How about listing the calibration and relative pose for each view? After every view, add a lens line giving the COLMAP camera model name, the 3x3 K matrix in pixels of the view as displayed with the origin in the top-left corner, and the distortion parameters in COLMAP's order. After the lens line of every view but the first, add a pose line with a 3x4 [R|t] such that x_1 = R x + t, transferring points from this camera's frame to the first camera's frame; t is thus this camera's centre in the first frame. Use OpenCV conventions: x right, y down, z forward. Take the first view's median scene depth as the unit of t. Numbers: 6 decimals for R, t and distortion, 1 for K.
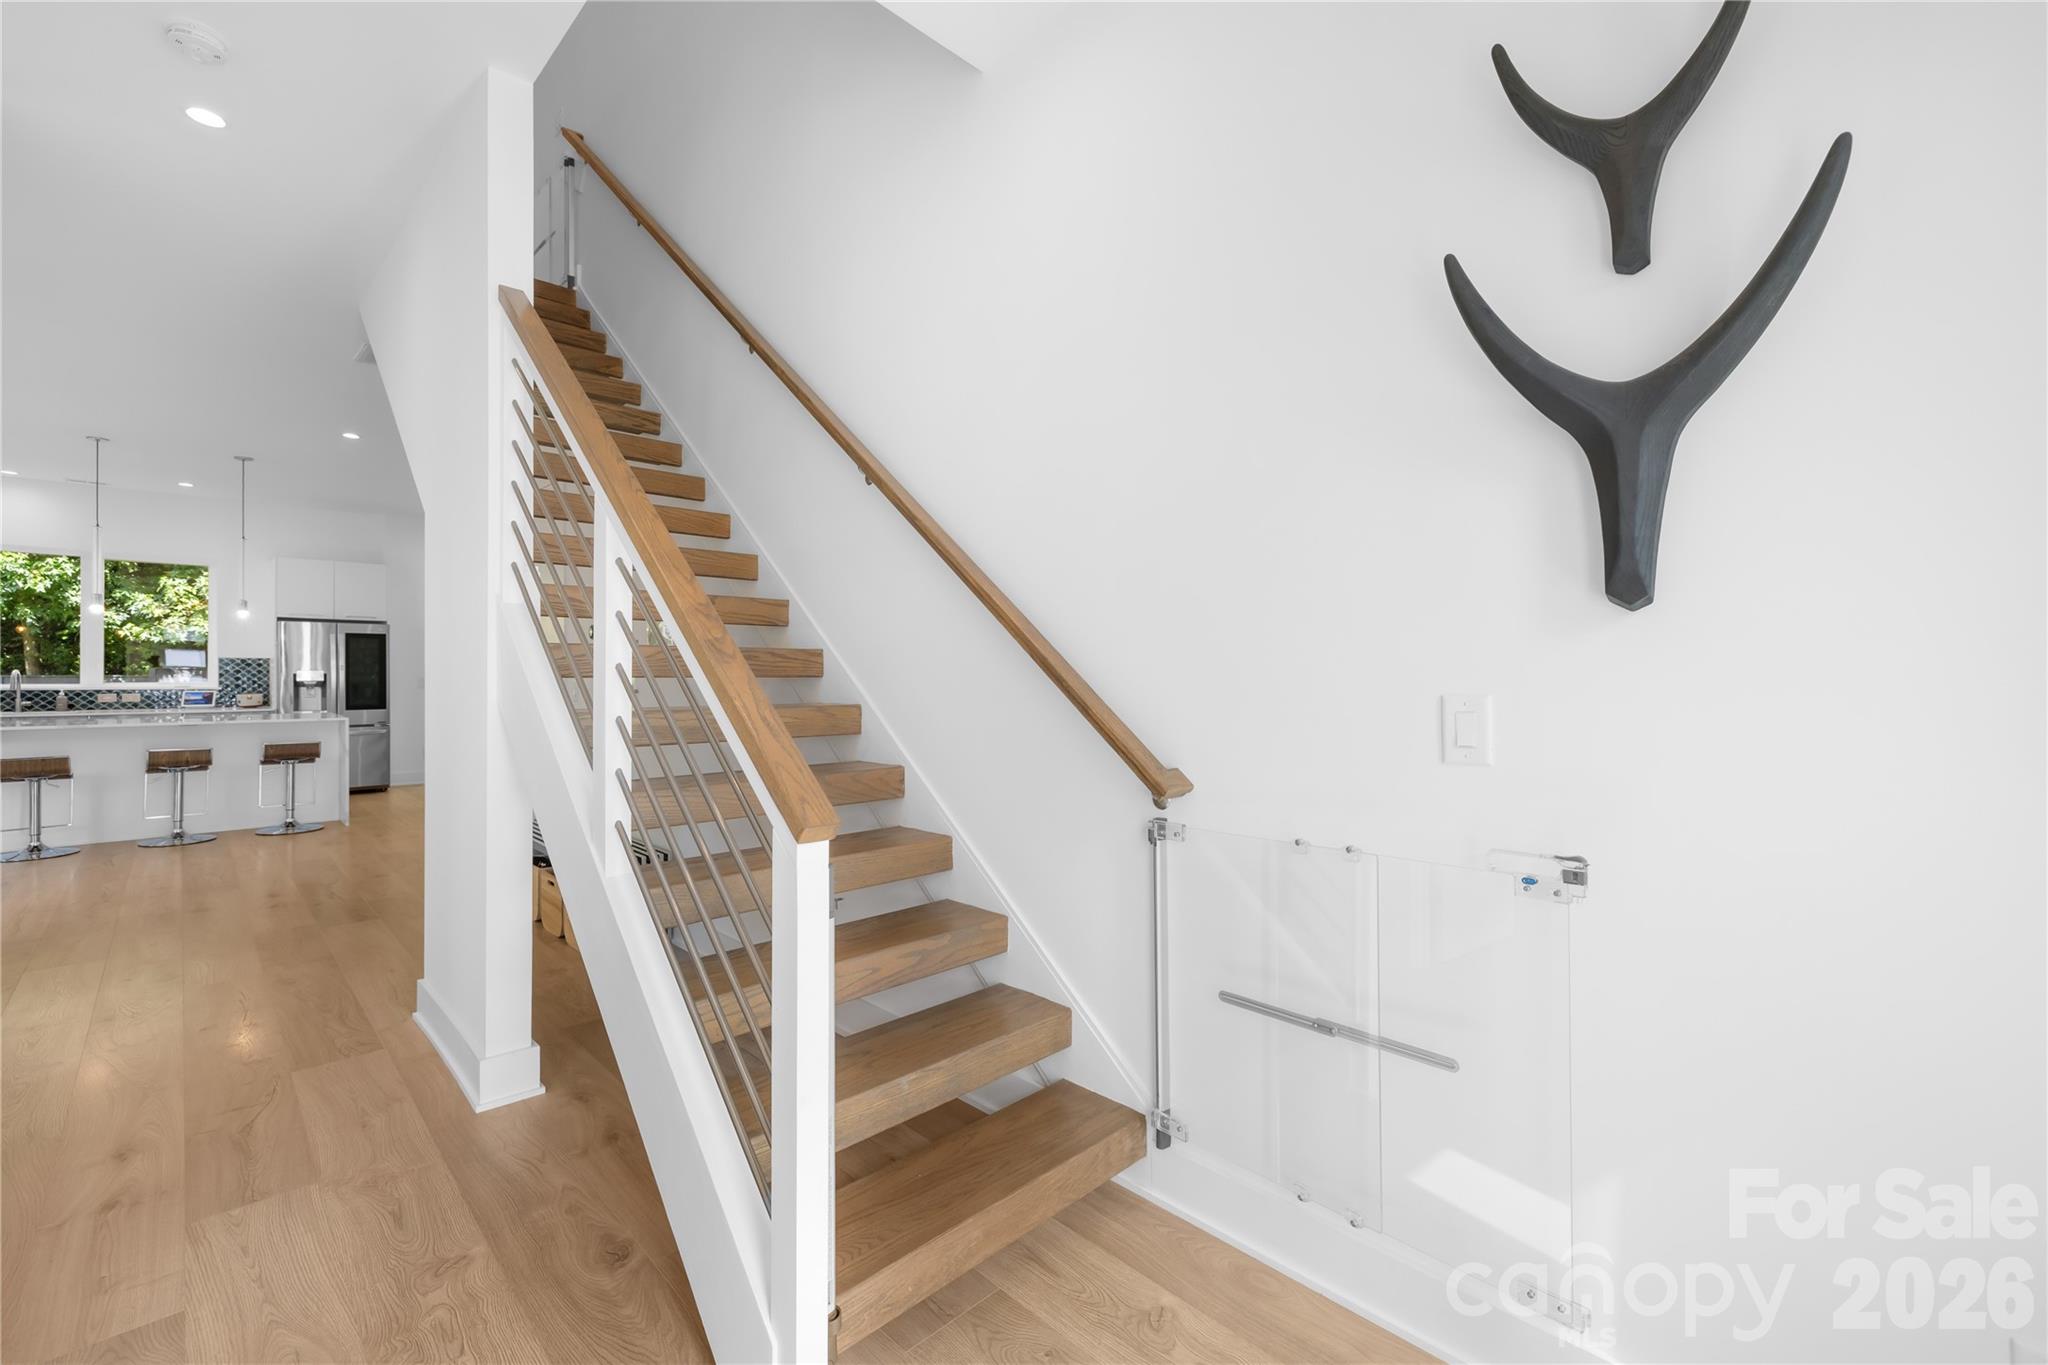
lens RADIAL K [[880.2, 0, 1012.5], [0, 880.2, 660.7], [0, 0, 1]] dist [0.001636, 0.000319]
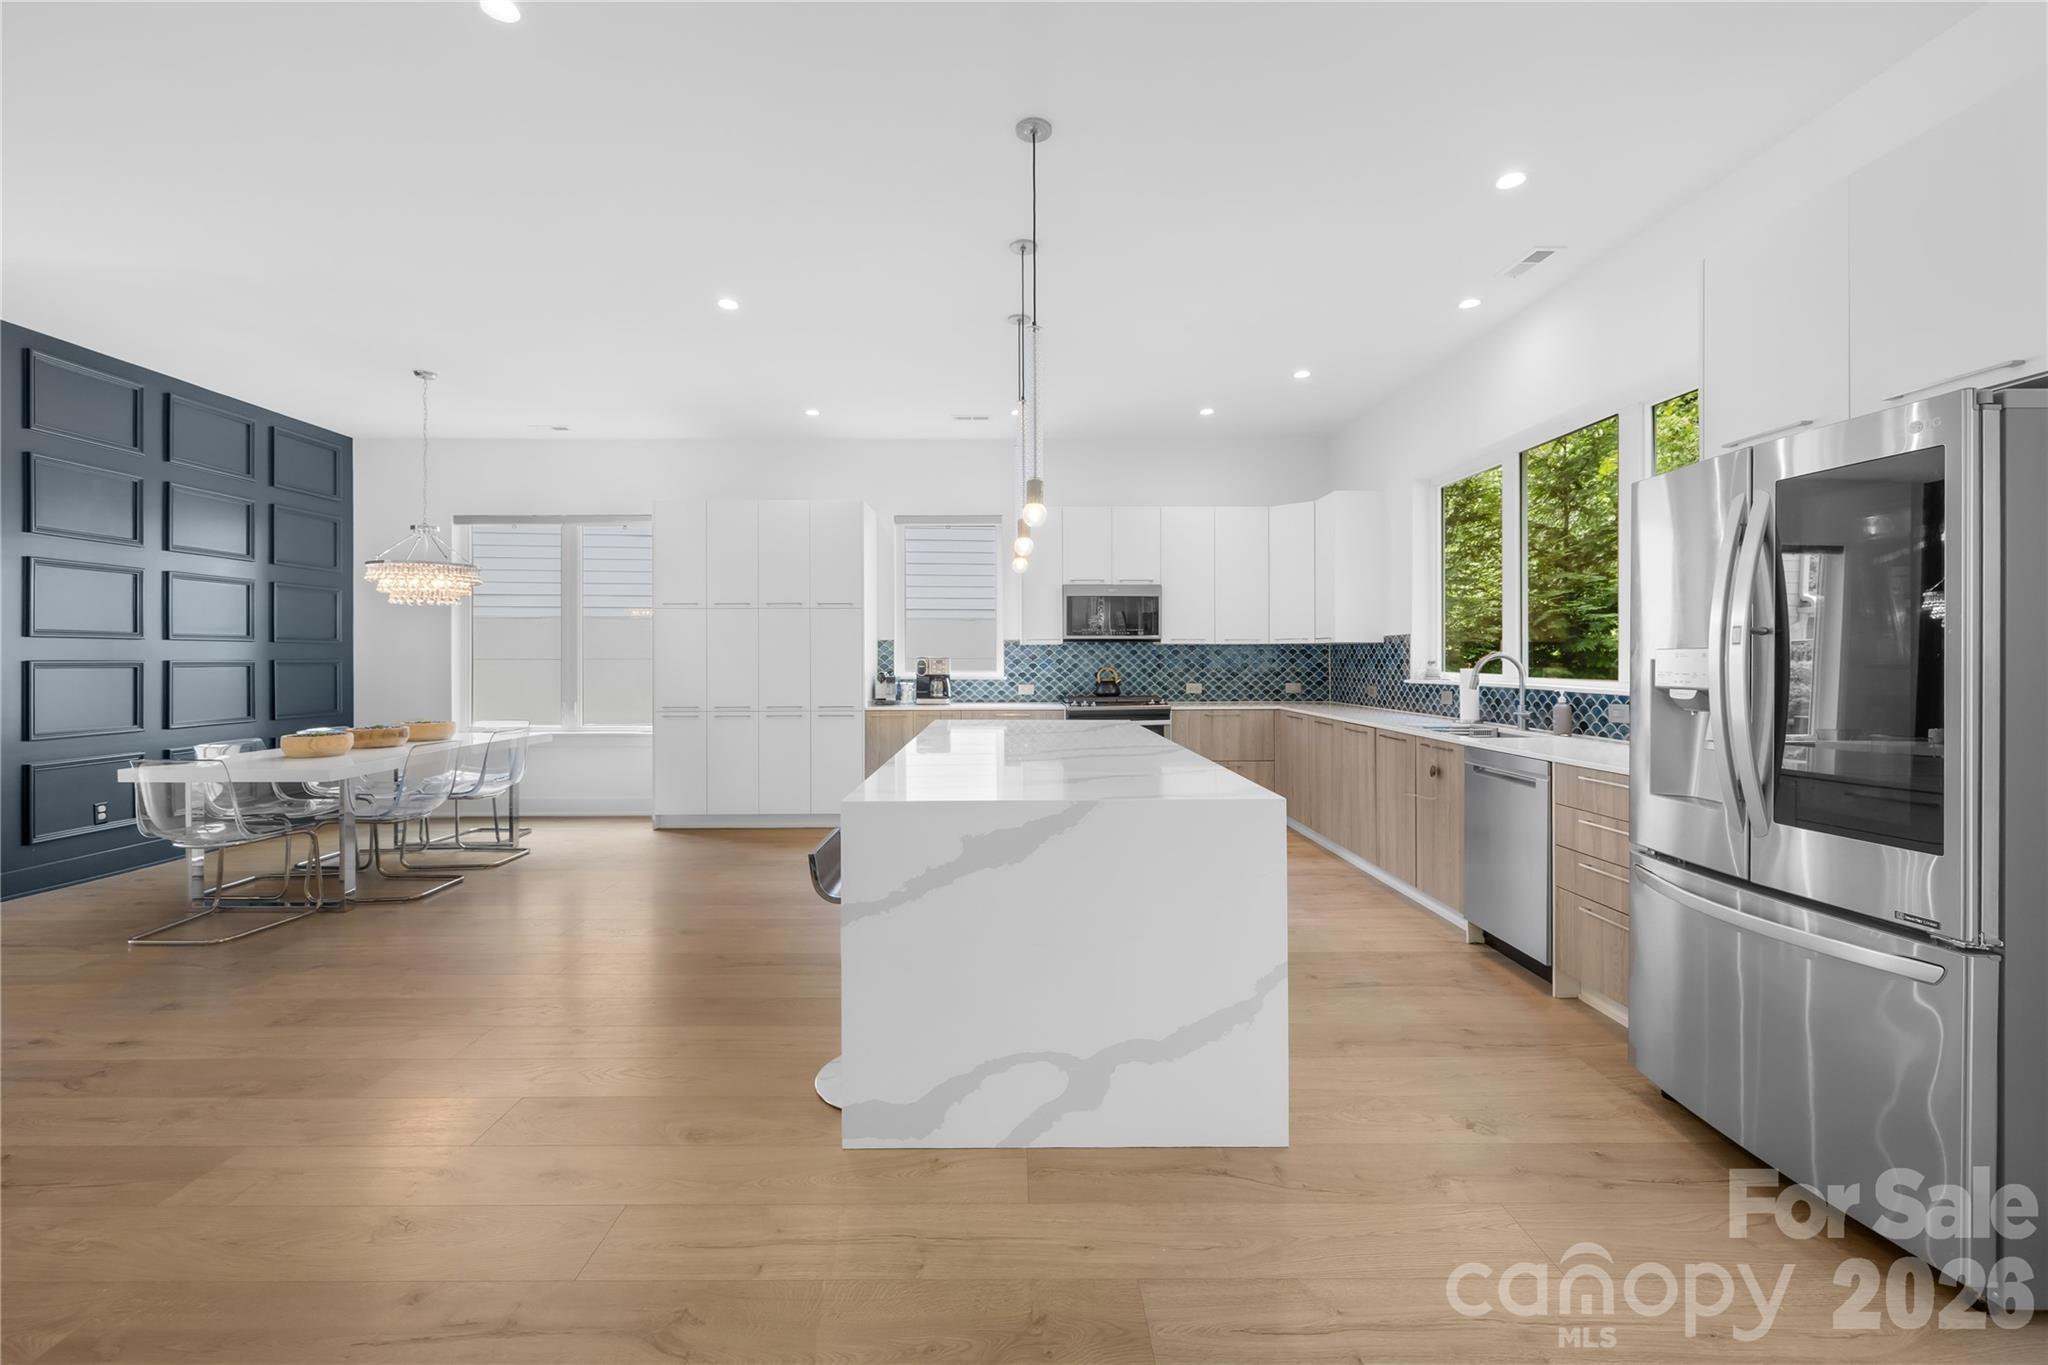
lens RADIAL K [[880.2, 0, 1012.5], [0, 880.2, 660.7], [0, 0, 1]] dist [0.001636, 0.000319]
pose [[-0.684888, 0.004104, -0.728637, -0.469409], [0.012815, 0.999897, -0.006413, 0.013738], [0.728536, -0.013730, -0.684870, 1.042689]]
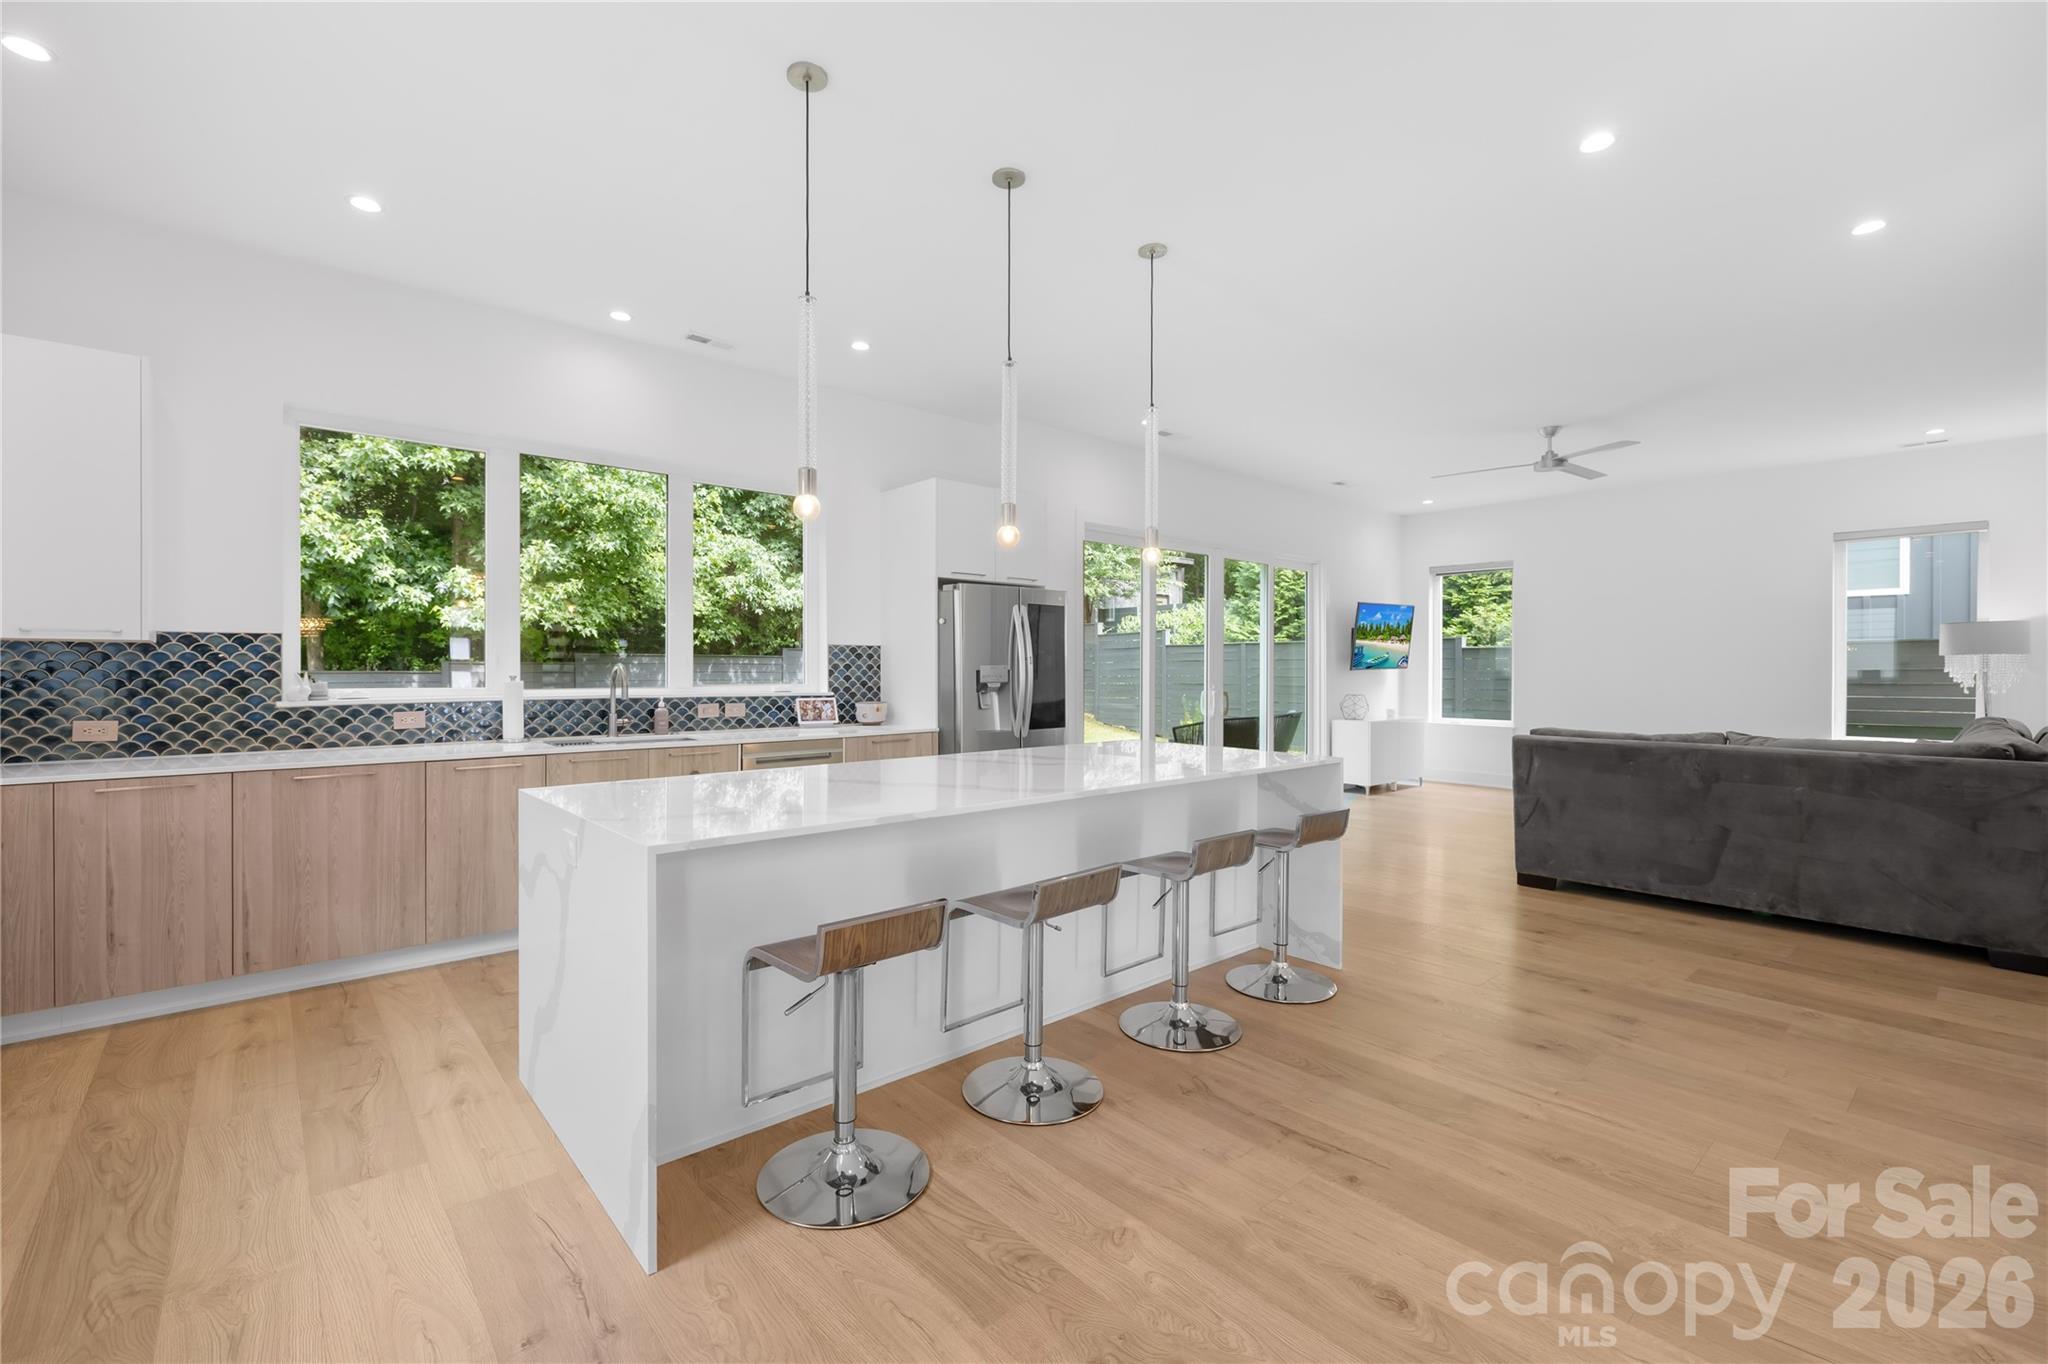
lens RADIAL K [[871.7, 0, 1002.5], [0, 871.7, 681.1], [0, 0, 1]] dist [-0.003839, -0.000186]
pose [[0.998895, 0.003306, -0.046875, -0.769375], [-0.001867, 0.999527, 0.030711, 0.003287], [0.046955, -0.030589, 0.998429, 0.401835]]
